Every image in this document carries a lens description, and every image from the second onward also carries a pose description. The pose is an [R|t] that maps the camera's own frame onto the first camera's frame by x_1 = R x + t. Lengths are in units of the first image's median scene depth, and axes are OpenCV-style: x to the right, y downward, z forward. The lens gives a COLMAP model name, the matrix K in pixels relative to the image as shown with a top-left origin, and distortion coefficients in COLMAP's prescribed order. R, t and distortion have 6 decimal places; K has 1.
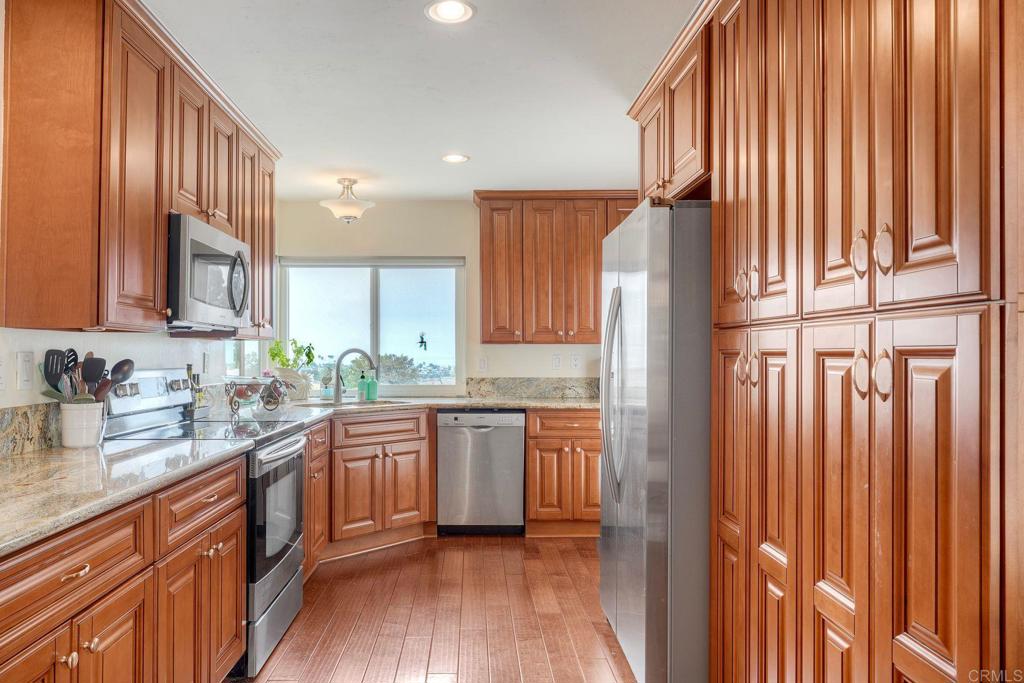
lens RADIAL K [[670.6, 0, 511.3], [0, 670.6, 343.6], [0, 0, 1]] dist [-0.008880, -0.003089]
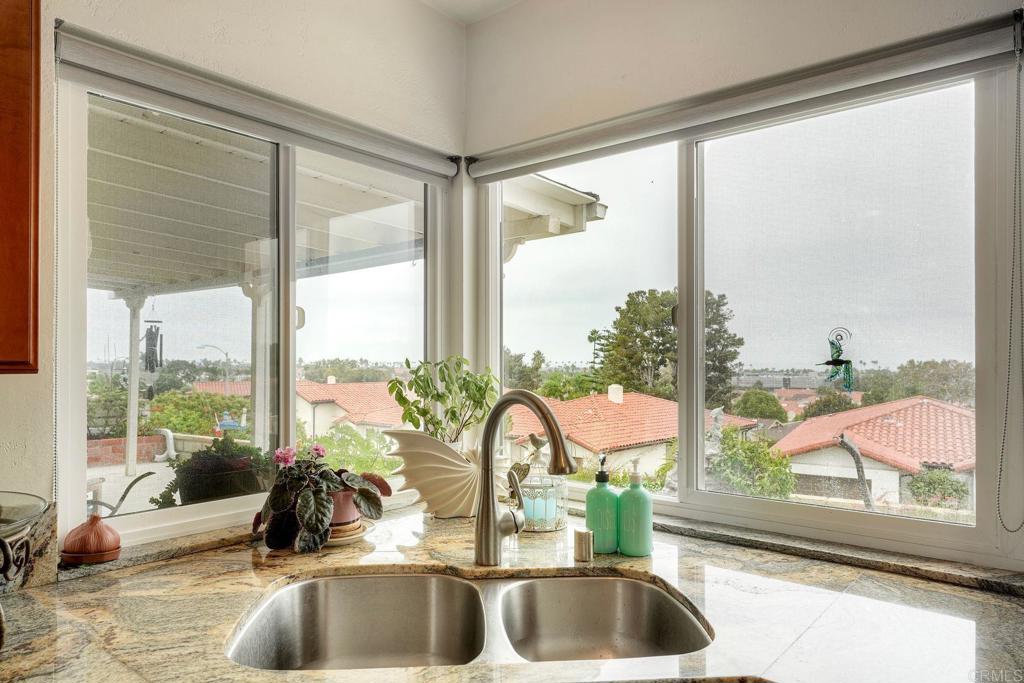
lens RADIAL K [[670.6, 0, 511.1], [0, 670.6, 347.5], [0, 0, 1]] dist [-0.008880, -0.003089]
pose [[0.724461, -0.010507, -0.689236, -0.037716], [0.009220, 0.999942, -0.005552, -0.007881], [0.689254, -0.002333, 0.724516, 0.699894]]
